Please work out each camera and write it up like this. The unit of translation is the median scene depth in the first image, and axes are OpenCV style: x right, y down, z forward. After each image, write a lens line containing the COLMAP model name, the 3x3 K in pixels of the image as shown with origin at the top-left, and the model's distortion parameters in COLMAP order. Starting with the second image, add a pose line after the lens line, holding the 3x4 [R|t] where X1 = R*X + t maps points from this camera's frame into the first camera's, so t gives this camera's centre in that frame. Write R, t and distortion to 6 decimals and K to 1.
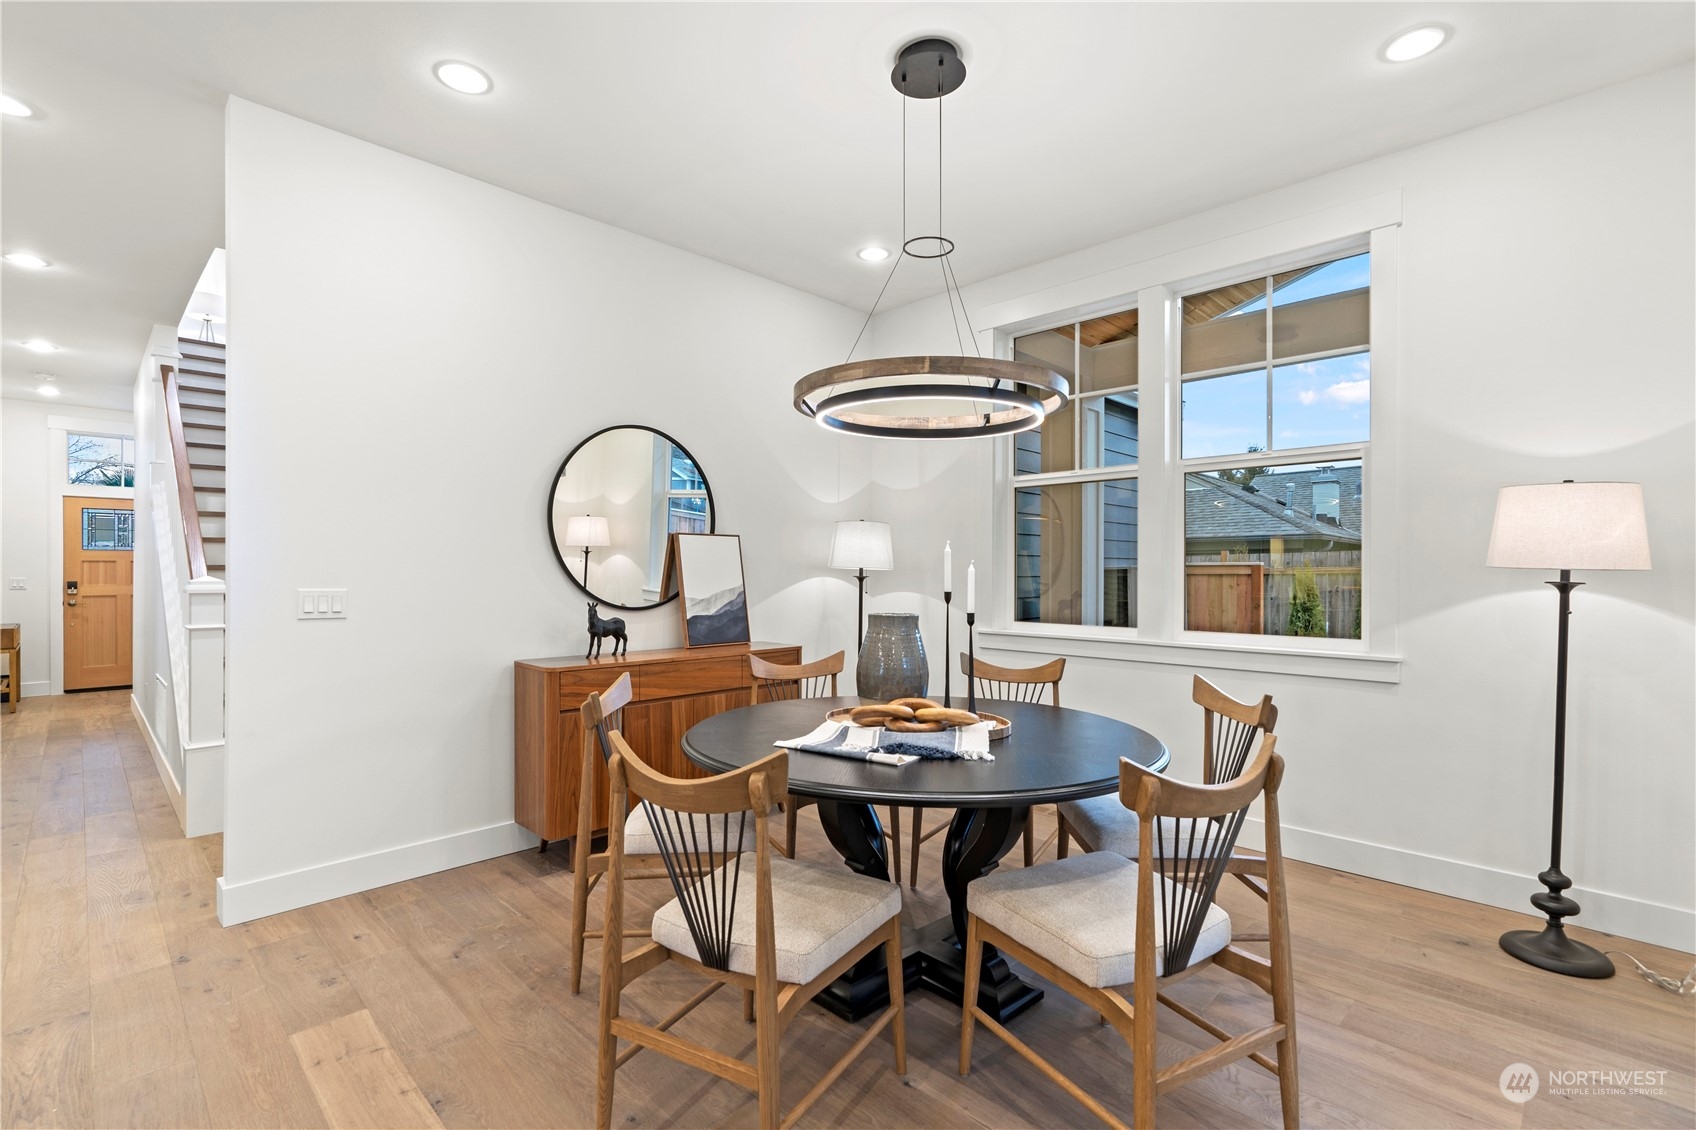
lens RADIAL K [[766.3, 0, 852.2], [0, 766.3, 568.8], [0, 0, 1]] dist [-0.007184, 0.003081]
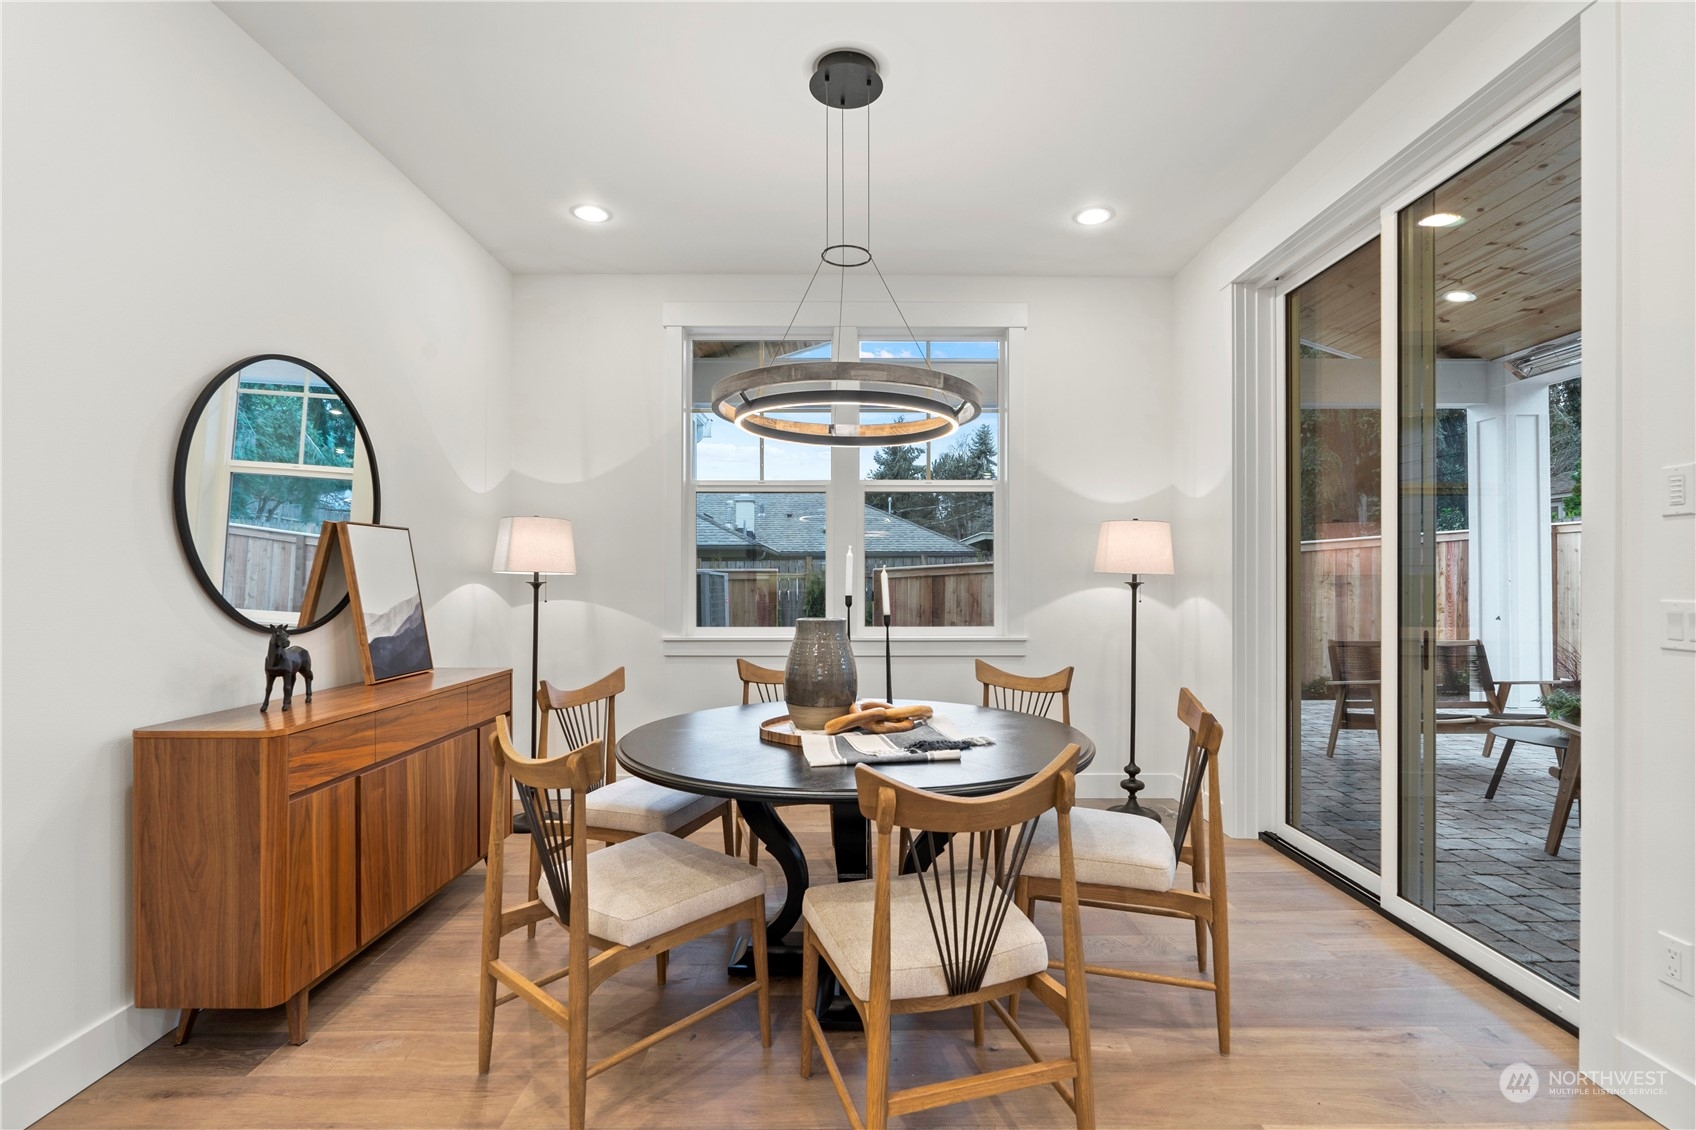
lens RADIAL K [[766.3, 0, 850.9], [0, 766.3, 576.6], [0, 0, 1]] dist [-0.007184, 0.003081]
pose [[0.710990, -0.000453, 0.703202, -0.467568], [-0.001046, 0.999998, 0.001701, 0.002428], [-0.703201, -0.001944, 0.710988, 0.211388]]
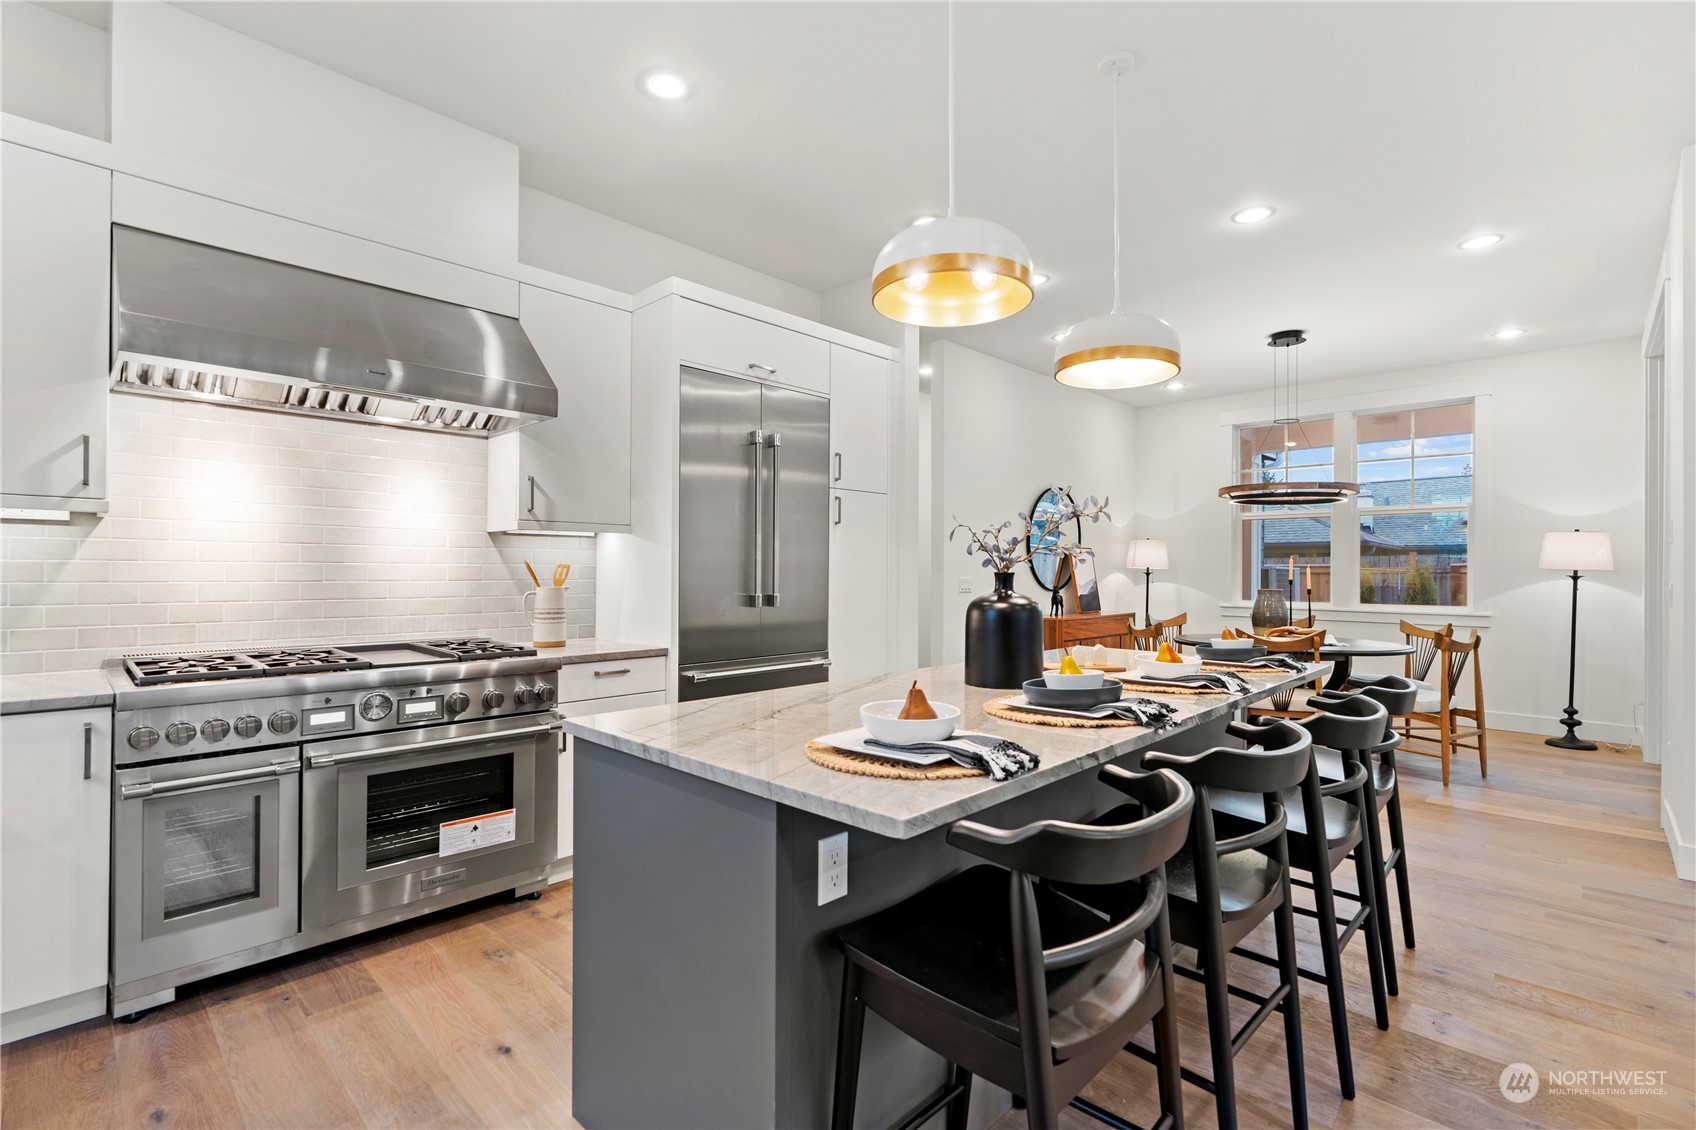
lens RADIAL K [[766.3, 0, 854.1], [0, 766.3, 564.6], [0, 0, 1]] dist [-0.007184, 0.003081]
pose [[0.999935, 0.004562, 0.010433, -0.887459], [-0.004527, 0.999984, -0.003381, 0.000992], [-0.010448, 0.003333, 0.999940, -0.895213]]
